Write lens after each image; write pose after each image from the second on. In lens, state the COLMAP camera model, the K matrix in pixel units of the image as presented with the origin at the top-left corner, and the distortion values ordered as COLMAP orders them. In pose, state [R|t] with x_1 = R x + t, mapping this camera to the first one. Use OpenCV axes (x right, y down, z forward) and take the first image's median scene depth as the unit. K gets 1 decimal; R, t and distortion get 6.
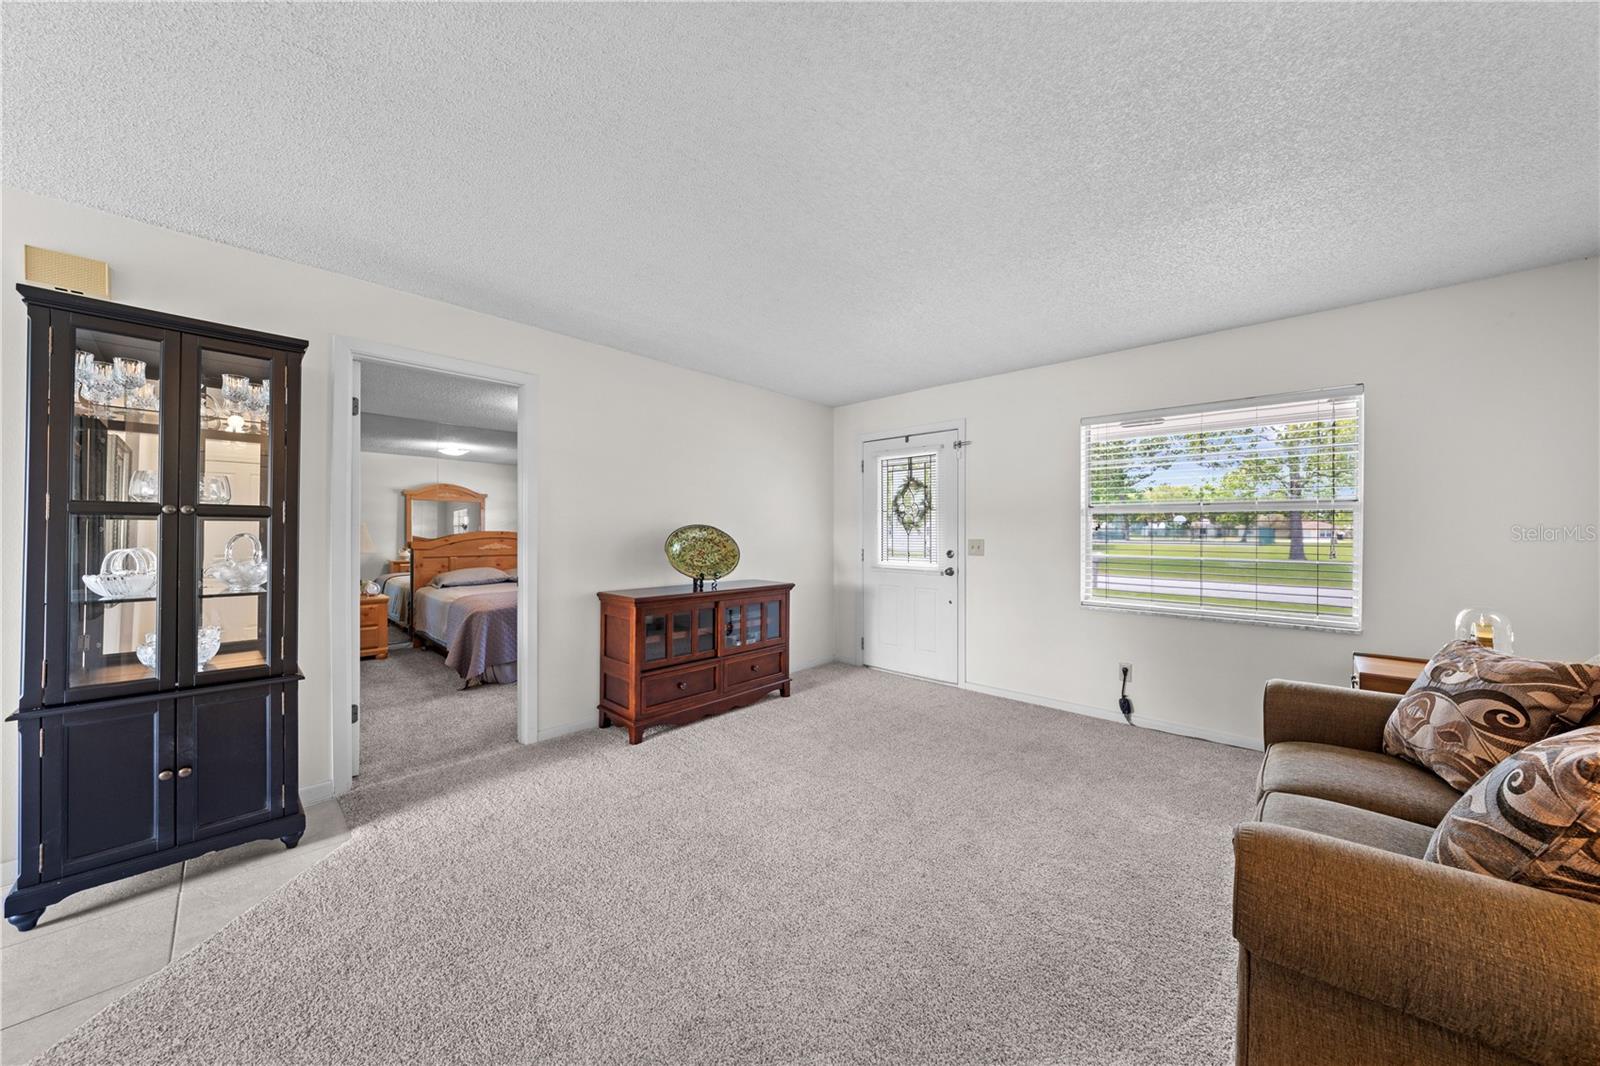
lens RADIAL K [[544.1, 0, 793.2], [0, 544.1, 531.0], [0, 0, 1]] dist [-0.002298, 0.000276]
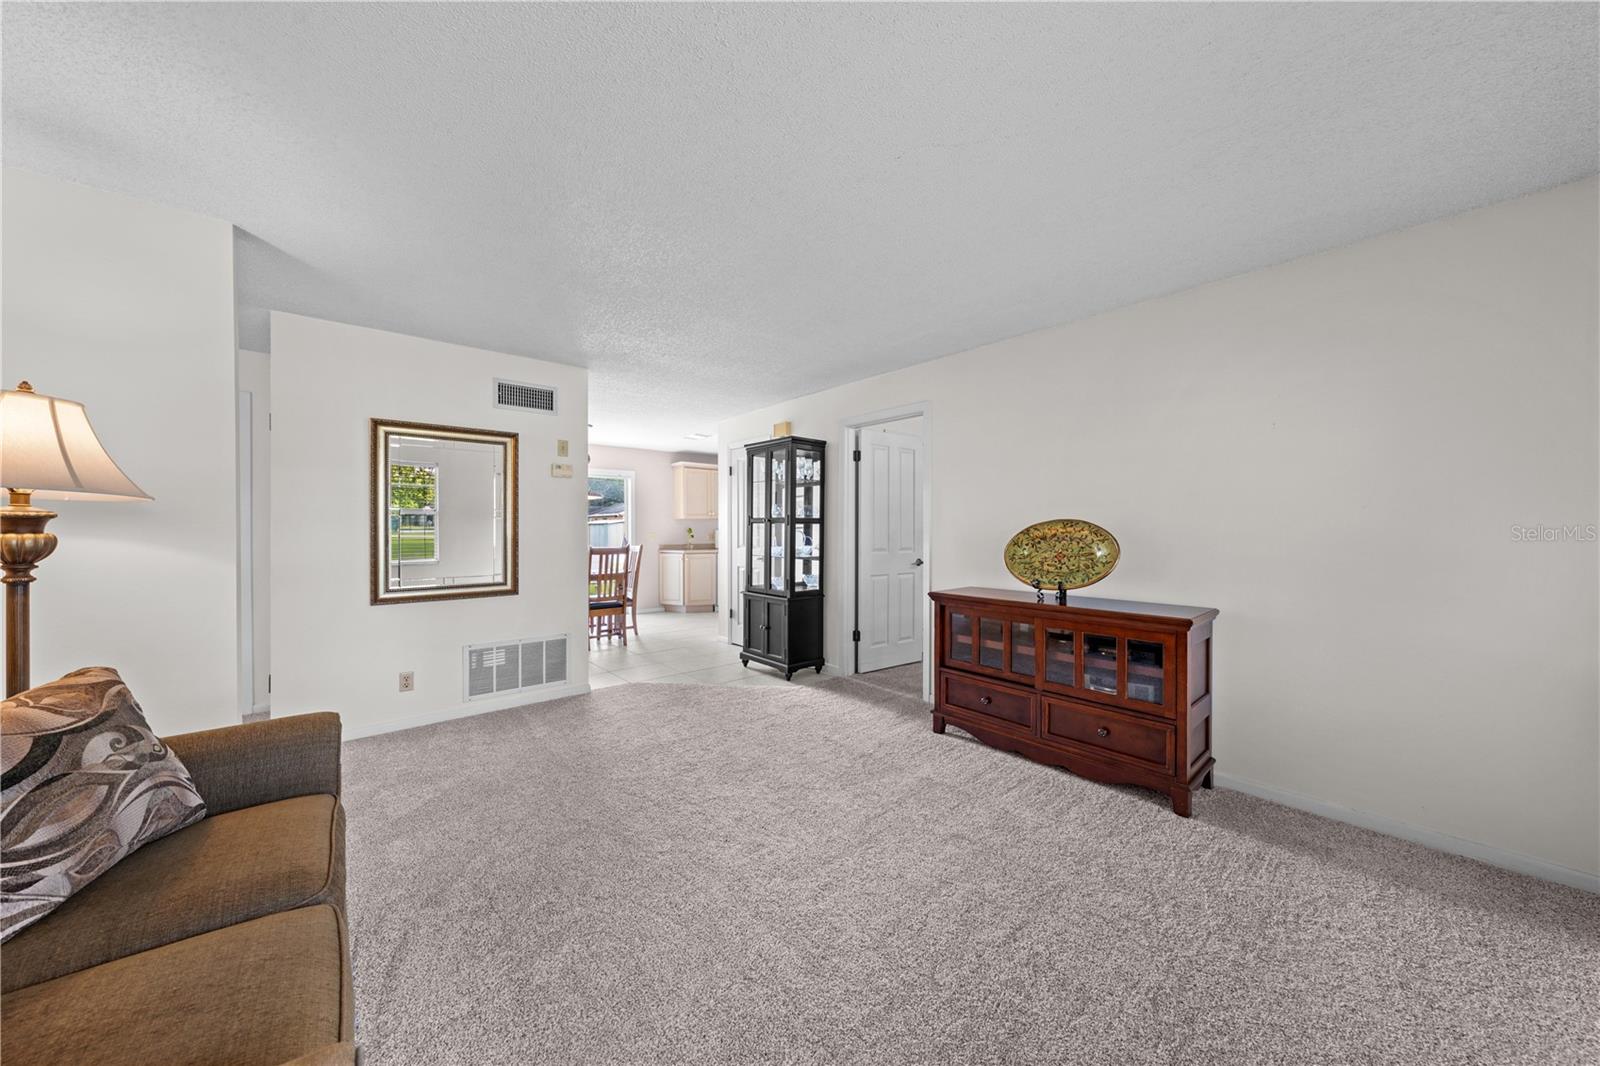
lens RADIAL K [[544.1, 0, 805.0], [0, 544.1, 527.9], [0, 0, 1]] dist [-0.002298, 0.000276]
pose [[-0.098761, -0.003849, -0.995104, 0.735431], [0.001107, 0.999991, -0.003978, 0.004088], [0.995111, -0.001494, -0.098756, 0.812807]]
